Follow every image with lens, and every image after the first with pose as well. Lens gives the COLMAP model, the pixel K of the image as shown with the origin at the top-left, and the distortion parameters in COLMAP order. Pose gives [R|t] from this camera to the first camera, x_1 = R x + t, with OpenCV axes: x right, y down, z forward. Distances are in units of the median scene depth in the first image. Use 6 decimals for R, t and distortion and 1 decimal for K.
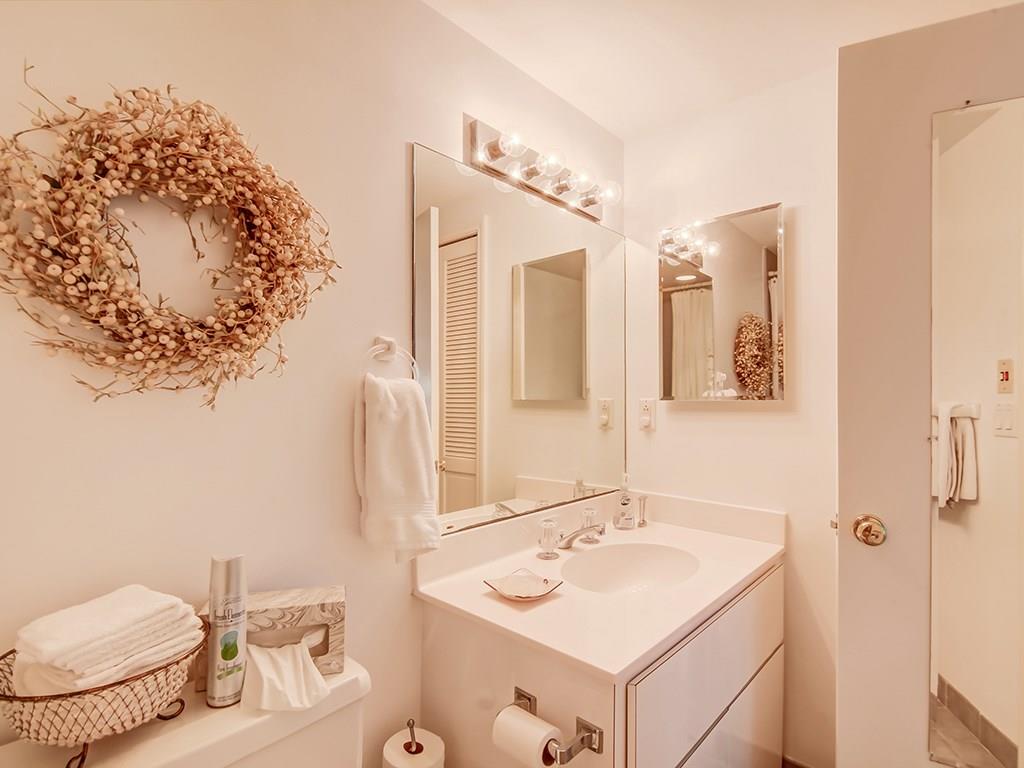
lens RADIAL K [[517.0, 0, 512.0], [0, 517.0, 384.0], [0, 0, 1]] dist [-0.003748, -0.001153]
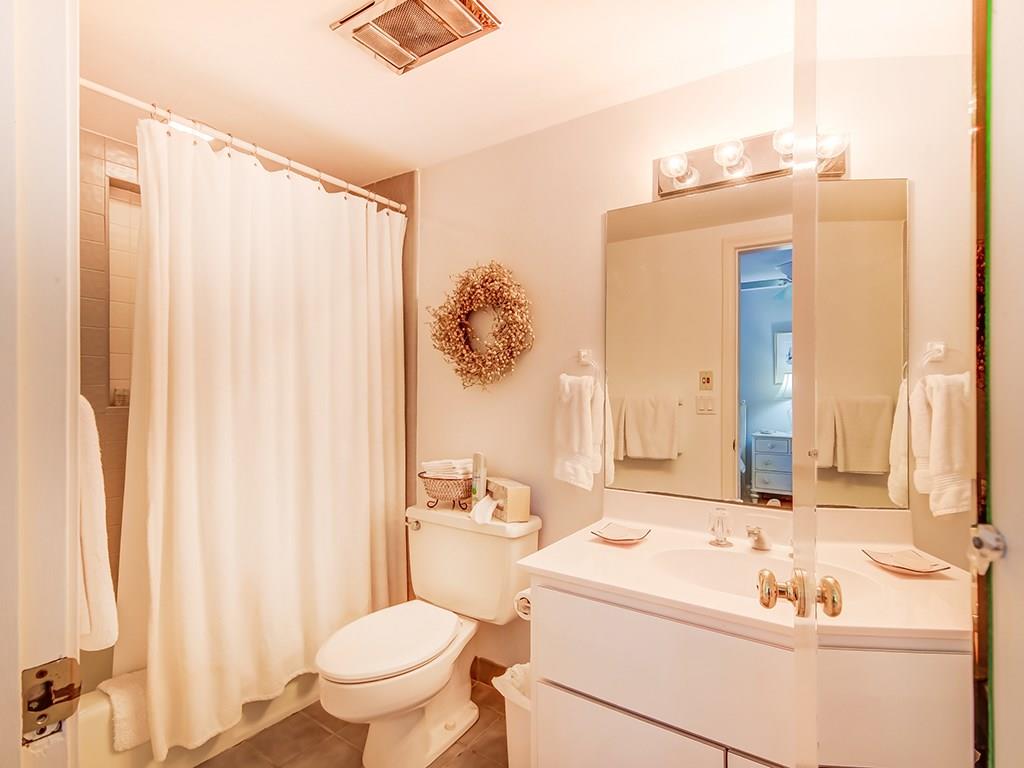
lens RADIAL K [[517.0, 0, 512.0], [0, 517.0, 384.0], [0, 0, 1]] dist [-0.003748, -0.001153]
pose [[0.144868, -0.007667, -0.989421, 1.368869], [0.016638, 0.999847, -0.005311, 0.014877], [0.989311, -0.015693, 0.144974, 0.581535]]
